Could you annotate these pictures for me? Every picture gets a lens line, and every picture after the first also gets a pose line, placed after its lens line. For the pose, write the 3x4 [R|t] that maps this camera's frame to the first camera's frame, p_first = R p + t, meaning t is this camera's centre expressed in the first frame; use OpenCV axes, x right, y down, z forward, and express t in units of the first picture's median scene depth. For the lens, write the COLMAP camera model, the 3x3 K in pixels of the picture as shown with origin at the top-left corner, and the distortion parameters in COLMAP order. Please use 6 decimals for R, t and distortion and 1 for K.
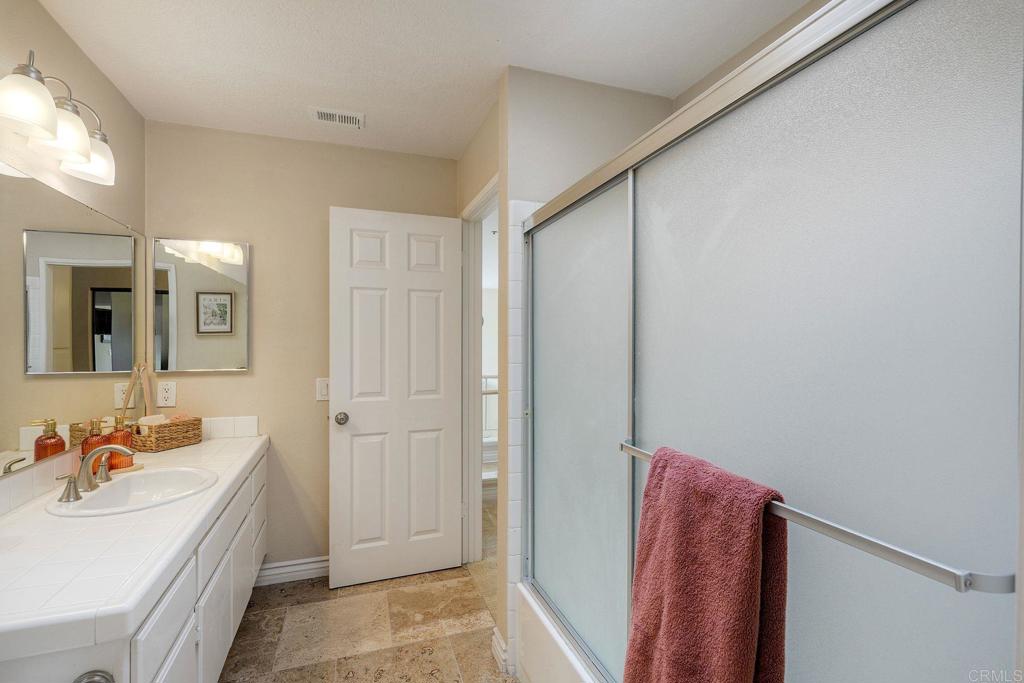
lens RADIAL K [[458.3, 0, 515.9], [0, 458.3, 340.5], [0, 0, 1]] dist [0.001562, 0.001085]
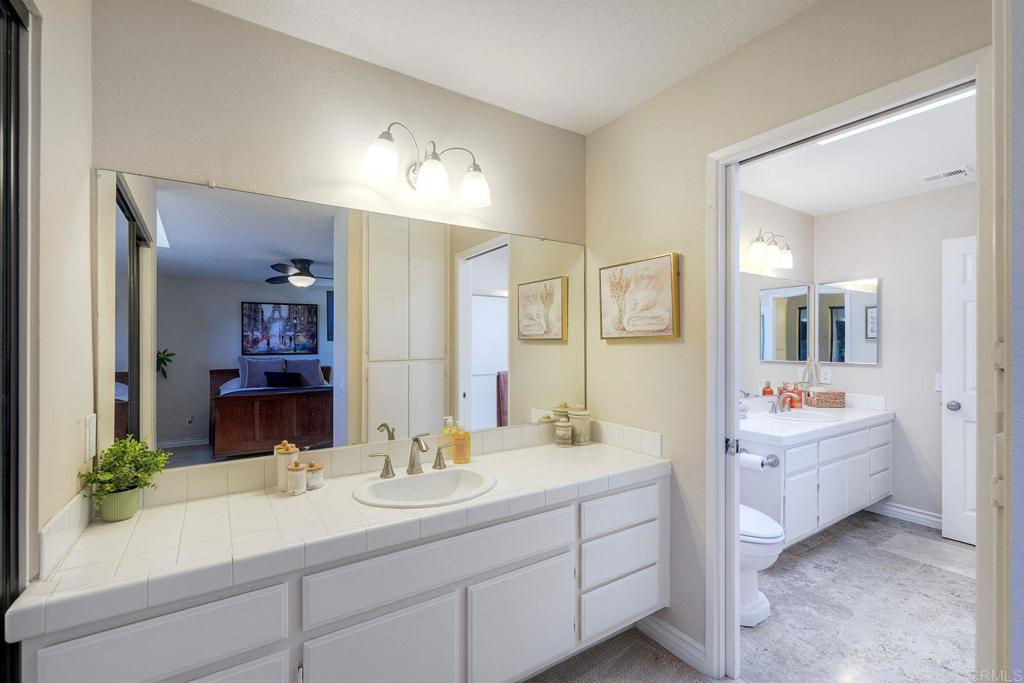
lens RADIAL K [[458.3, 0, 508.0], [0, 458.3, 345.1], [0, 0, 1]] dist [0.001562, 0.001085]
pose [[0.236456, 0.003206, -0.971637, 0.586608], [-0.002658, 0.999993, 0.002653, 0.002568], [0.971639, 0.001955, 0.236462, -0.516896]]
